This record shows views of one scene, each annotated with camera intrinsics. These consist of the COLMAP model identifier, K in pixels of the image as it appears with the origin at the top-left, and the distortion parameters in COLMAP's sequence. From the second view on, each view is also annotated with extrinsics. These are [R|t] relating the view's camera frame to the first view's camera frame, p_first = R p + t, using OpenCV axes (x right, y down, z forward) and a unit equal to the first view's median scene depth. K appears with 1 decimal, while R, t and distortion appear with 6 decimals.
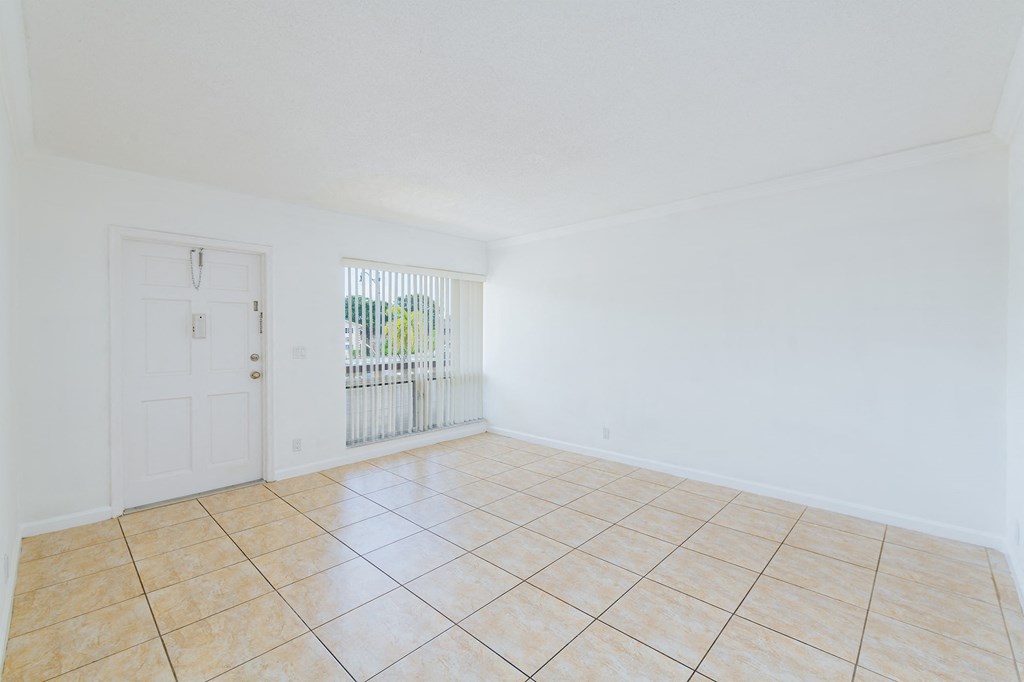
lens RADIAL K [[434.0, 0, 504.4], [0, 434.0, 330.6], [0, 0, 1]] dist [-0.001642, -0.001528]
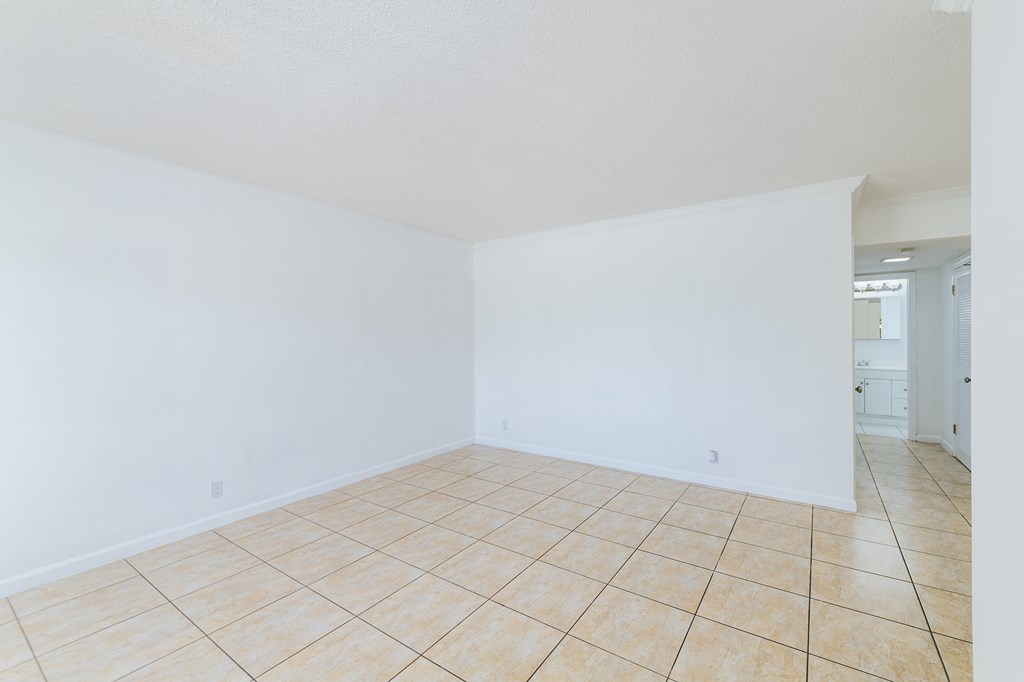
lens RADIAL K [[434.0, 0, 516.2], [0, 434.0, 336.7], [0, 0, 1]] dist [-0.001642, -0.001528]
pose [[-0.170175, -0.004260, 0.985405, -0.803995], [0.007687, 0.999954, 0.005650, -0.027751], [-0.985384, 0.008536, -0.170135, 0.910328]]
